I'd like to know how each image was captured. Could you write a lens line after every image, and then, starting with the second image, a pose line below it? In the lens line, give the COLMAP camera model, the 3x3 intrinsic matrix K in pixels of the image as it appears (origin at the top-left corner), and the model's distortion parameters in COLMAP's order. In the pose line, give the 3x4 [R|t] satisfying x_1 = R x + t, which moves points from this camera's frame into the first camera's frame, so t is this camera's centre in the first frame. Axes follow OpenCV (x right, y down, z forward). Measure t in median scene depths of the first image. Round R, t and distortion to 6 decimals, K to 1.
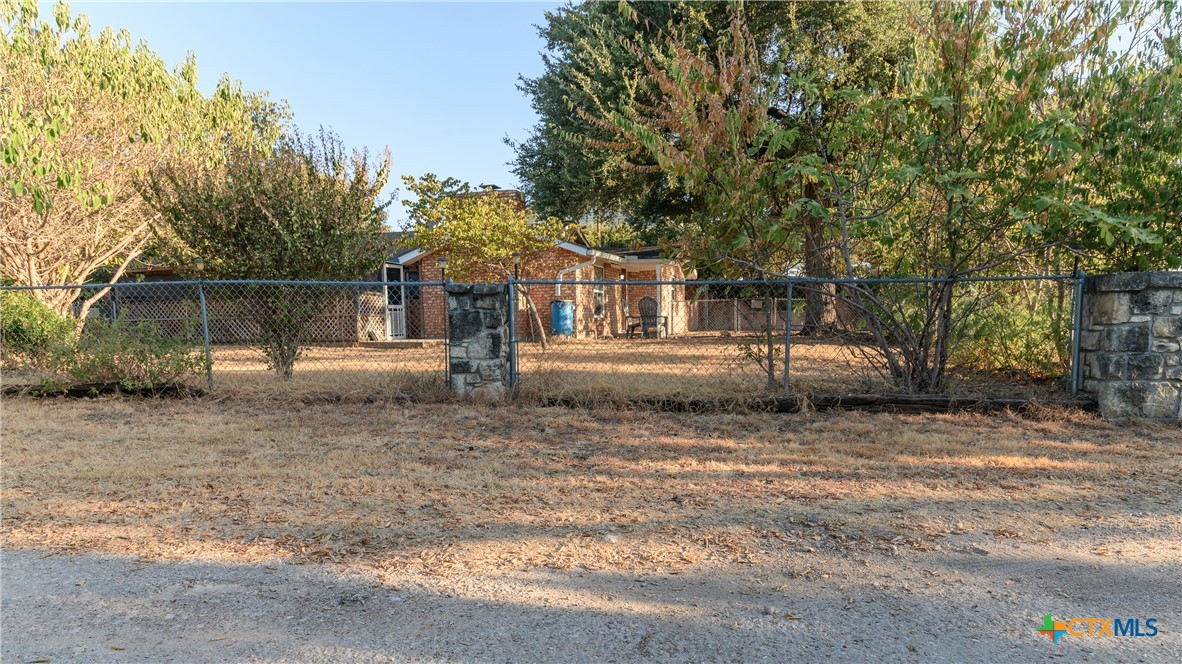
lens RADIAL K [[733.3, 0, 602.7], [0, 733.3, 364.8], [0, 0, 1]] dist [0.000485, 0.002506]
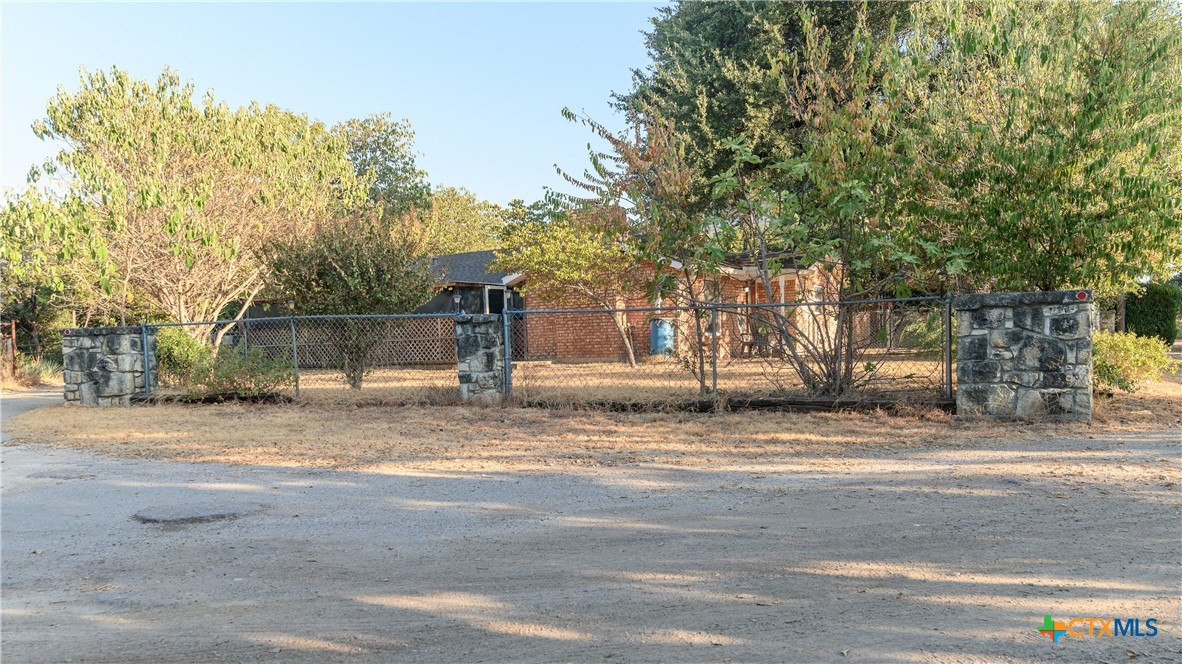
lens RADIAL K [[943.4, 0, 590.5], [0, 943.4, 331.3], [0, 0, 1]] dist [-0.004689, 0.001066]
pose [[0.970502, -0.019699, -0.240288, 0.405886], [0.003084, 0.997589, -0.069327, 0.034701], [0.241074, 0.066541, 0.968223, -0.551203]]
